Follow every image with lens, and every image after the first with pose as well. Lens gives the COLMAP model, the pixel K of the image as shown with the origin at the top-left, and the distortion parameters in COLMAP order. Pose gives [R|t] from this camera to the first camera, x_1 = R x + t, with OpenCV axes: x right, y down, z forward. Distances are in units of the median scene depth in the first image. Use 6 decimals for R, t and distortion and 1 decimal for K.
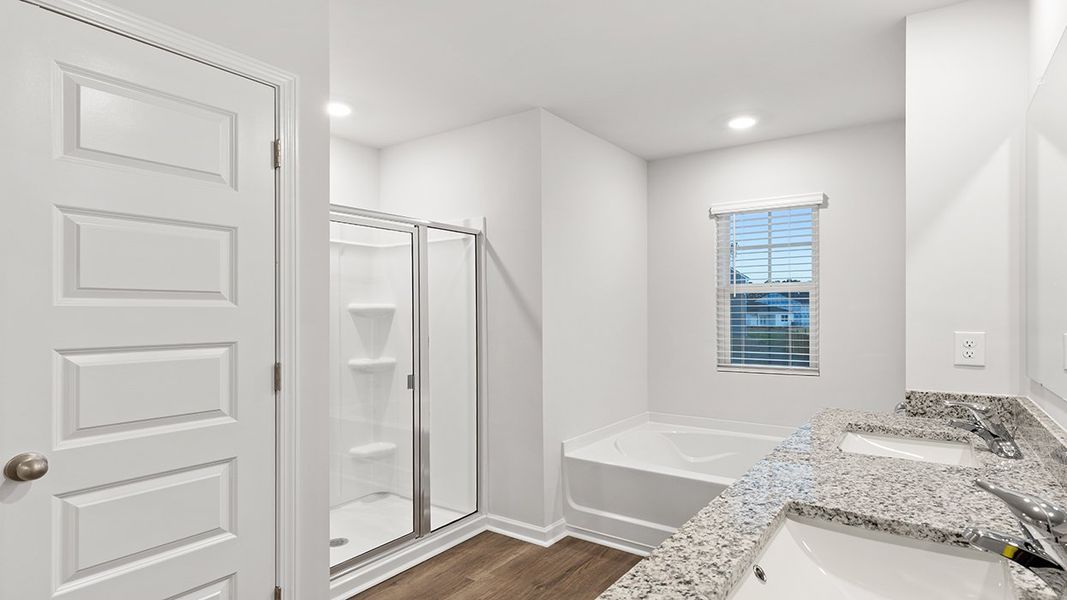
lens RADIAL K [[557.2, 0, 535.1], [0, 557.2, 309.8], [0, 0, 1]] dist [0.016016, 0.000012]
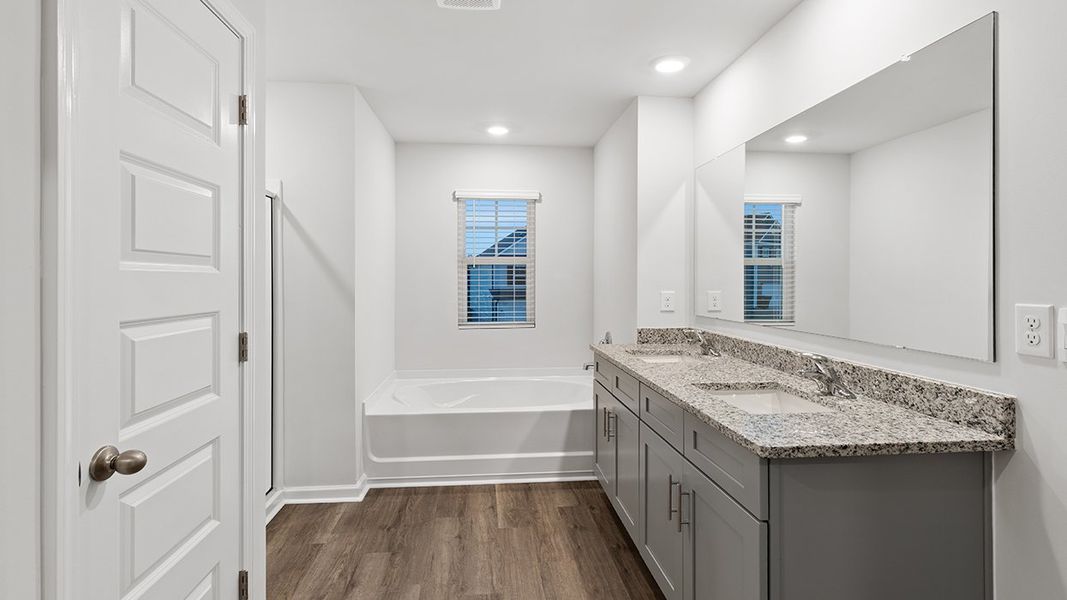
lens RADIAL K [[559.8, 0, 531.7], [0, 559.8, 276.8], [0, 0, 1]] dist [0.002975, -0.000268]
pose [[0.759954, 0.005684, 0.649952, -0.418825], [-0.004589, 0.999984, -0.003380, 0.001198], [-0.649961, -0.000414, 0.759968, -0.017289]]
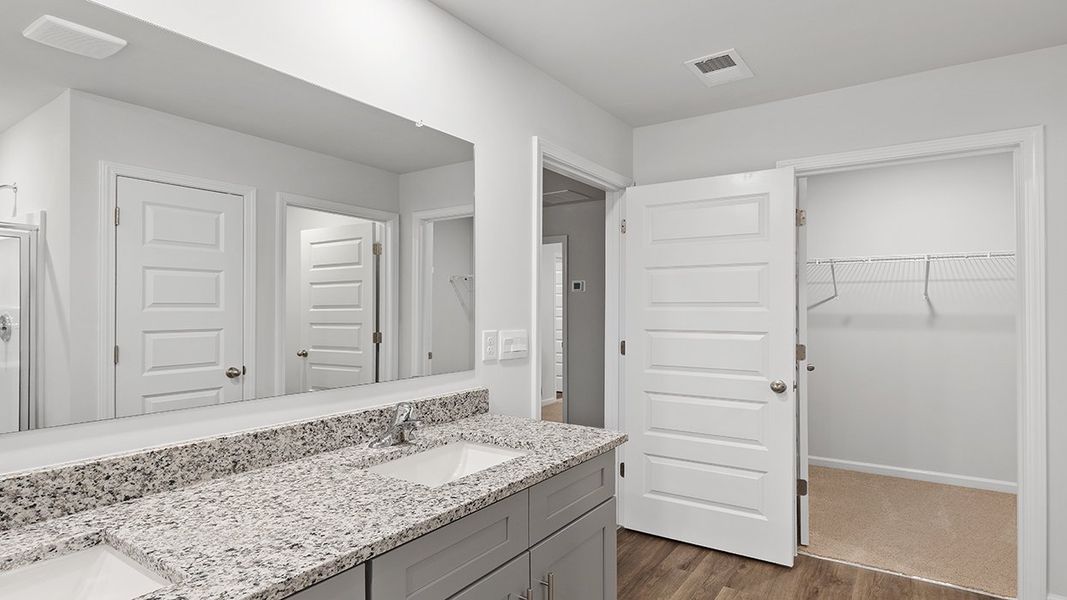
lens RADIAL K [[557.2, 0, 535.1], [0, 557.2, 309.8], [0, 0, 1]] dist [0.016016, 0.000012]
pose [[-0.999803, -0.000021, -0.019843, 0.101048], [0.000110, 0.999978, -0.006584, -0.003713], [0.019843, -0.006585, -0.999781, 0.794484]]
